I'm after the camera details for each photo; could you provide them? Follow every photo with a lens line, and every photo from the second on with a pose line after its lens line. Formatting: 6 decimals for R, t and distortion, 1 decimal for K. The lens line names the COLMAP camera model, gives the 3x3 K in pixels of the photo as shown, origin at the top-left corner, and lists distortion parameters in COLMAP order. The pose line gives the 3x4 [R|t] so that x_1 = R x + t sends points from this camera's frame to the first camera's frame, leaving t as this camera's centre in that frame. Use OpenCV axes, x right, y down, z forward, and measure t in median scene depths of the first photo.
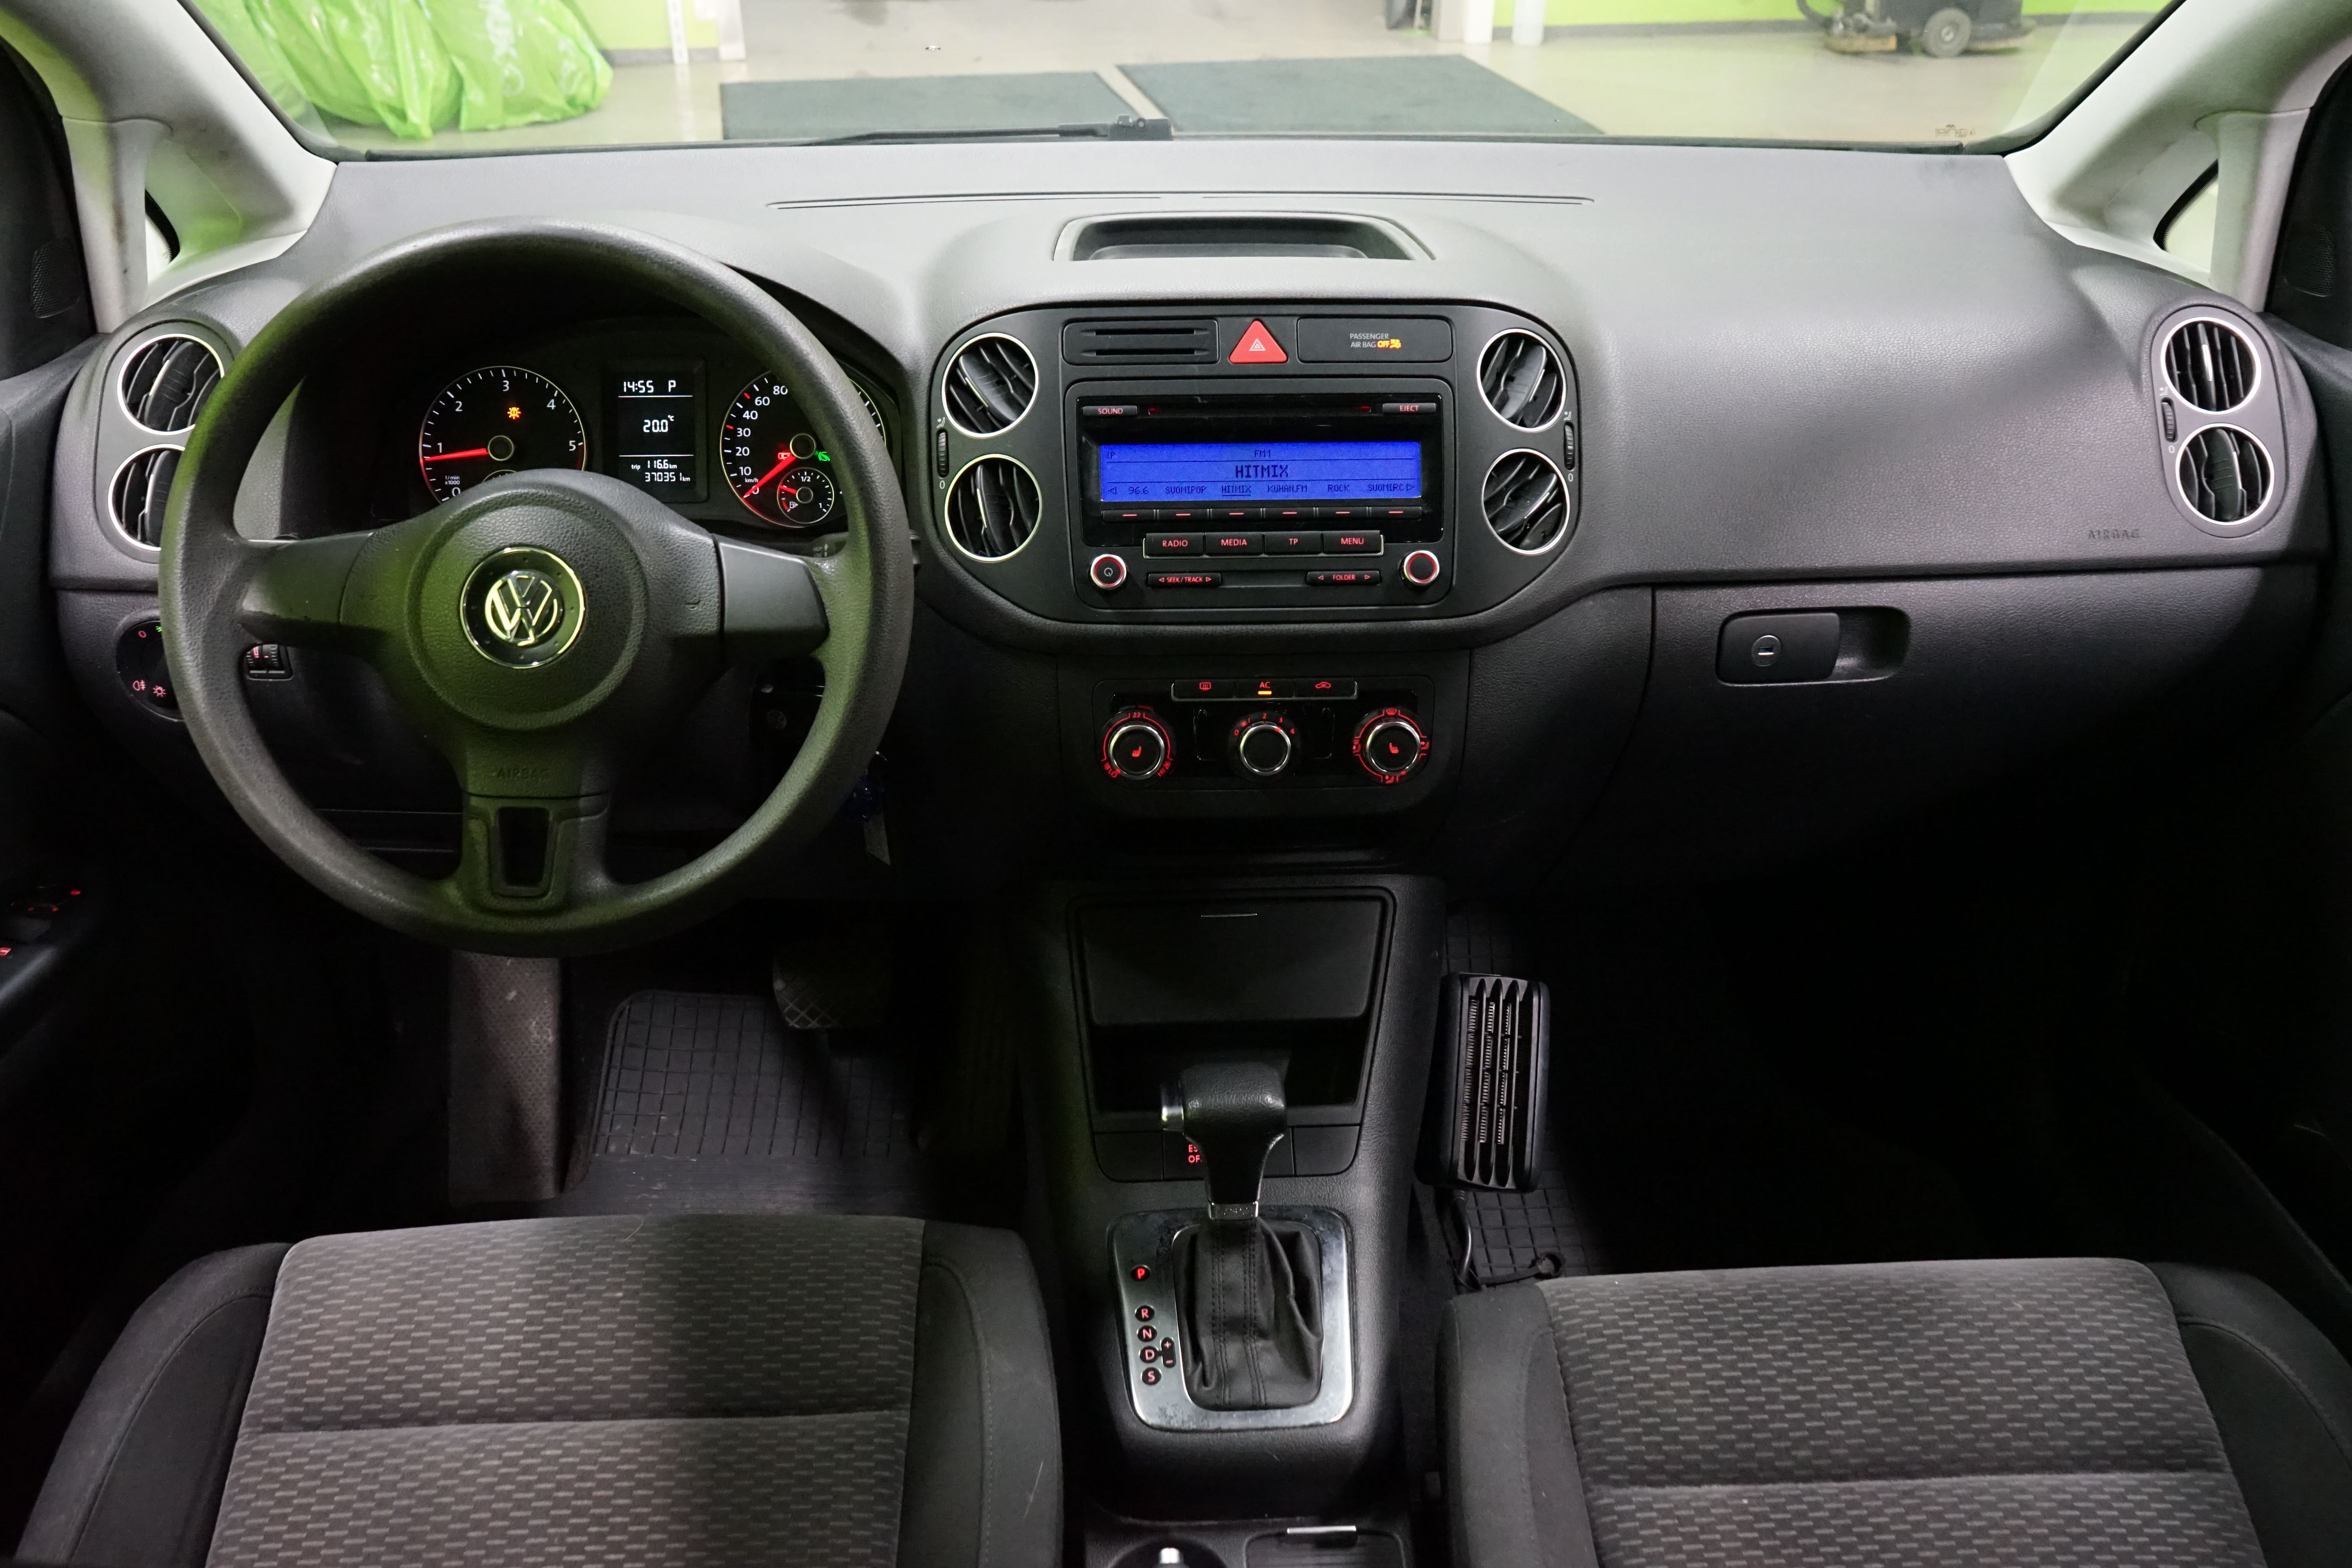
lens RADIAL K [[1904.9, 0, 1175.8], [0, 1904.9, 783.8], [0, 0, 1]] dist [-0.006723, -0.007645]
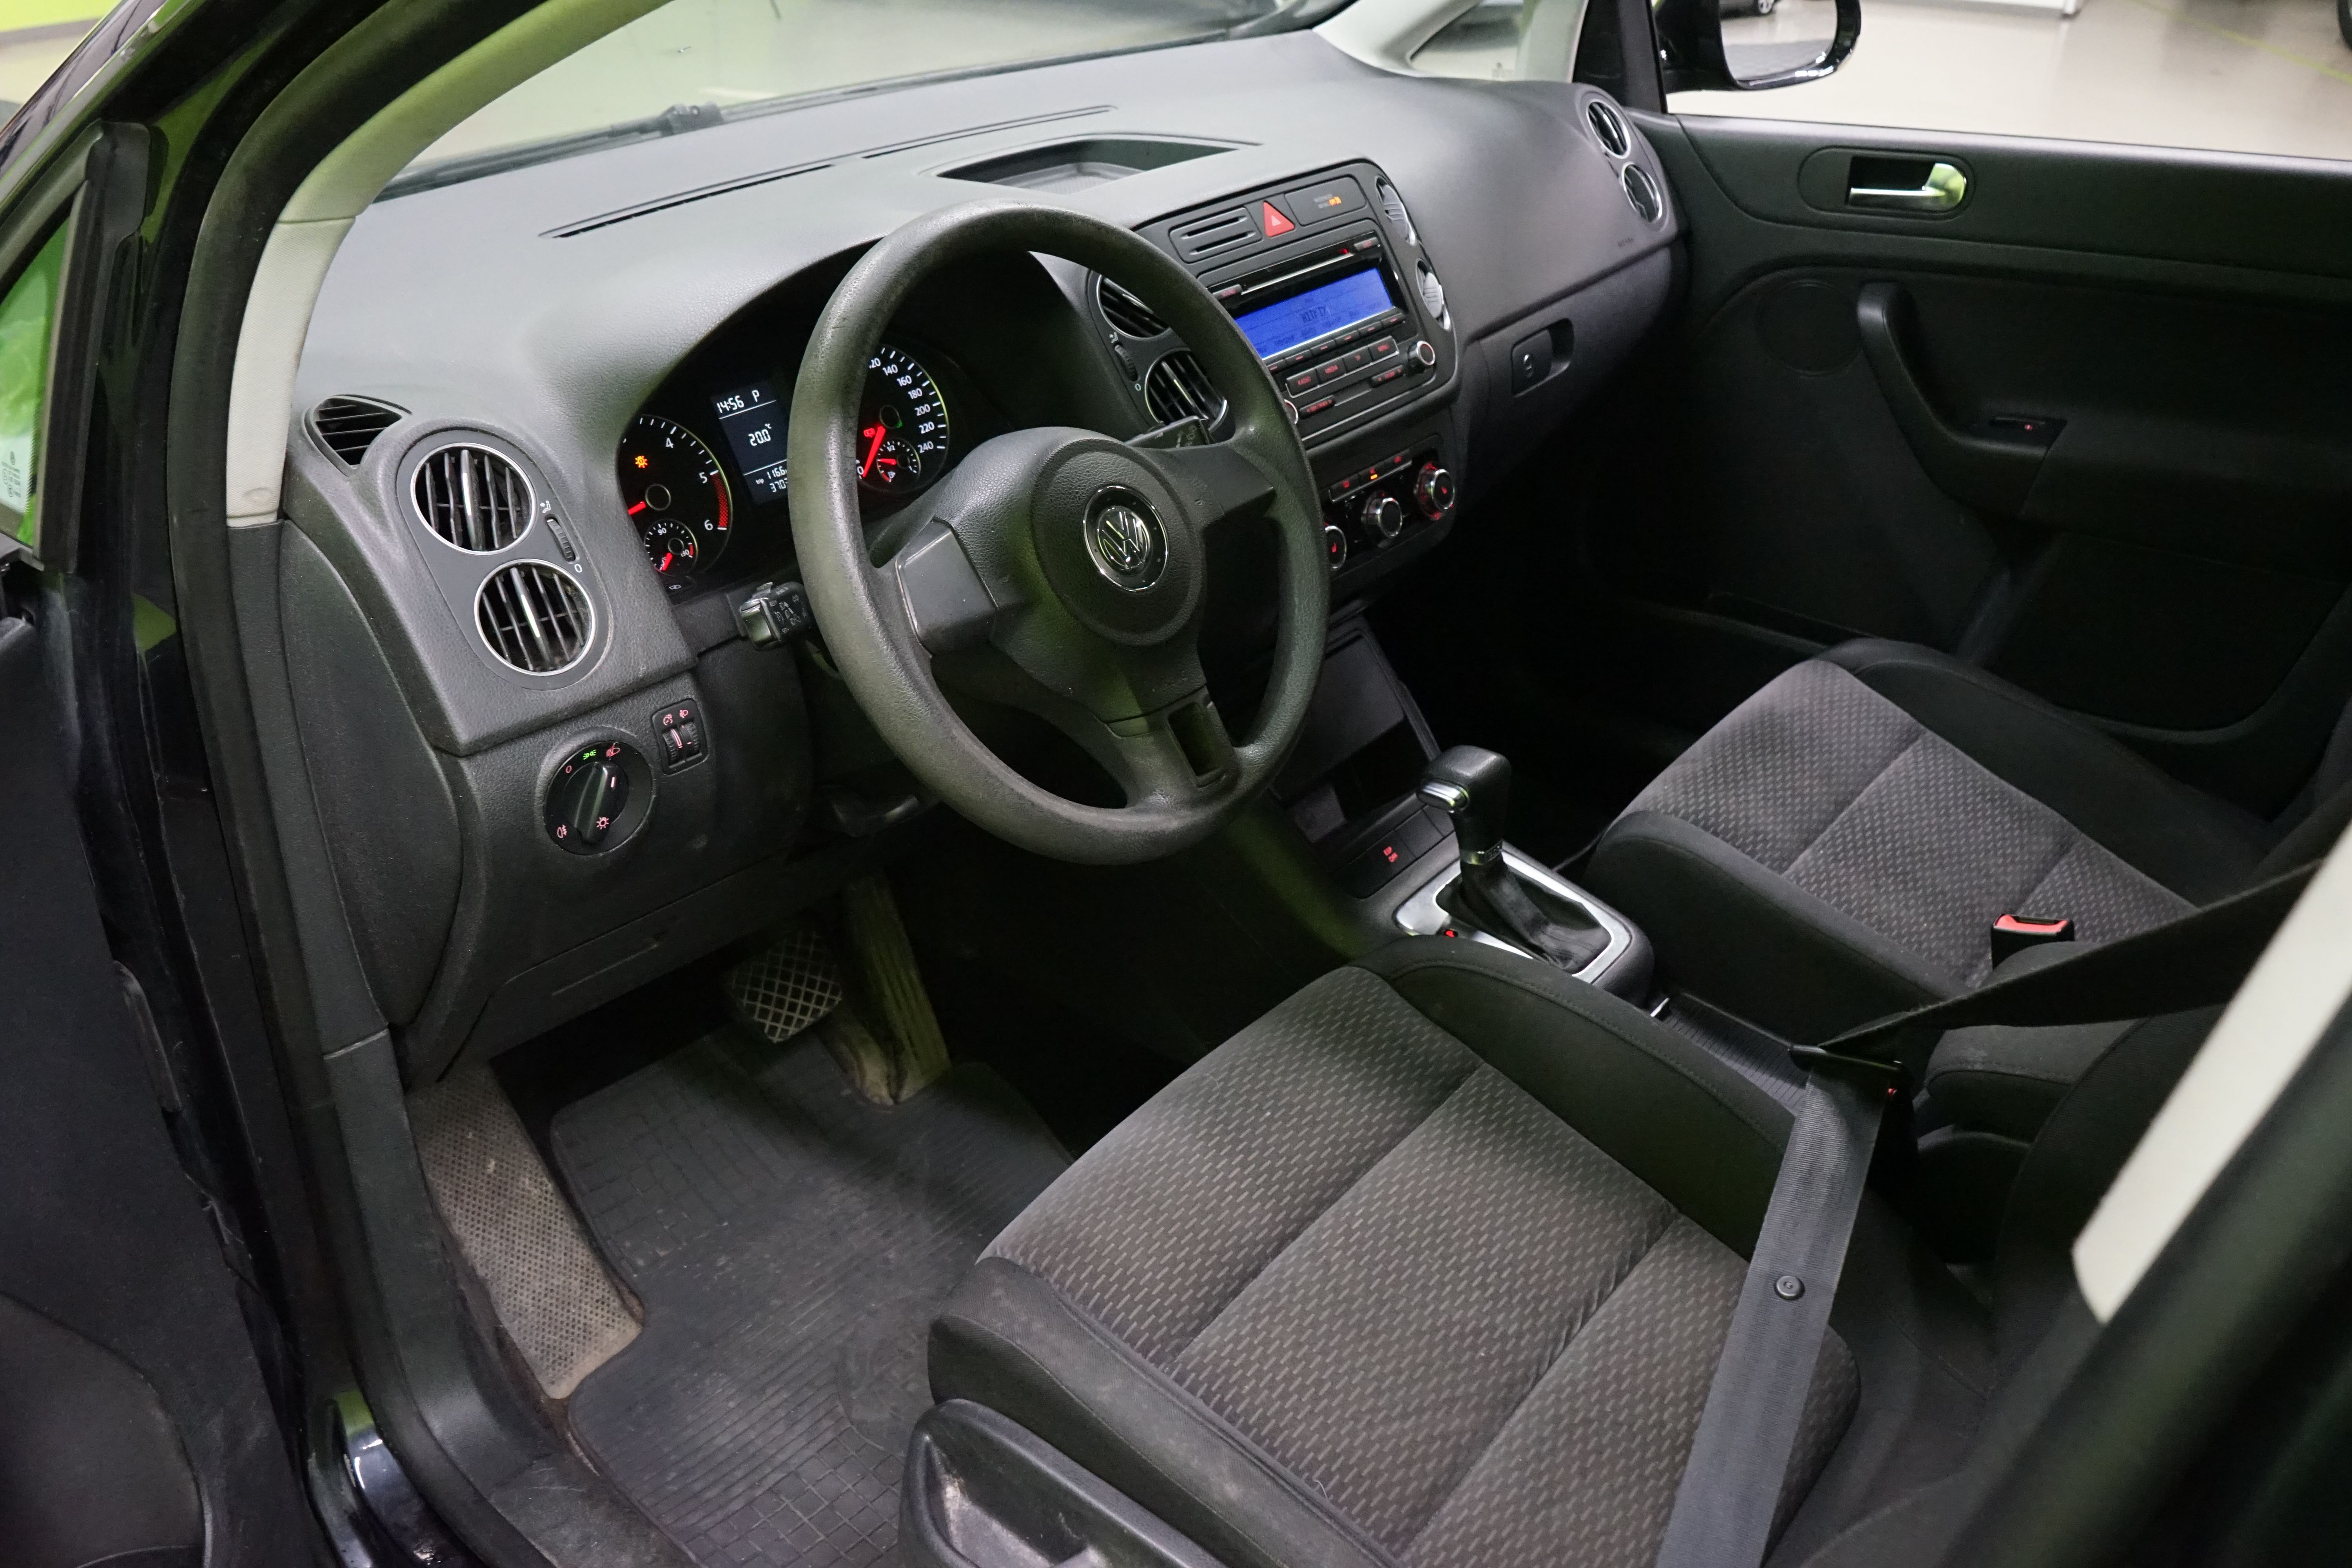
lens RADIAL K [[1904.9, 0, 1175.6], [0, 1904.9, 782.6], [0, 0, 1]] dist [-0.006723, -0.007645]
pose [[0.661052, -0.377319, 0.648568, -0.964942], [0.371023, 0.915673, 0.154549, -0.107863], [-0.652190, 0.138469, 0.745301, 0.150011]]
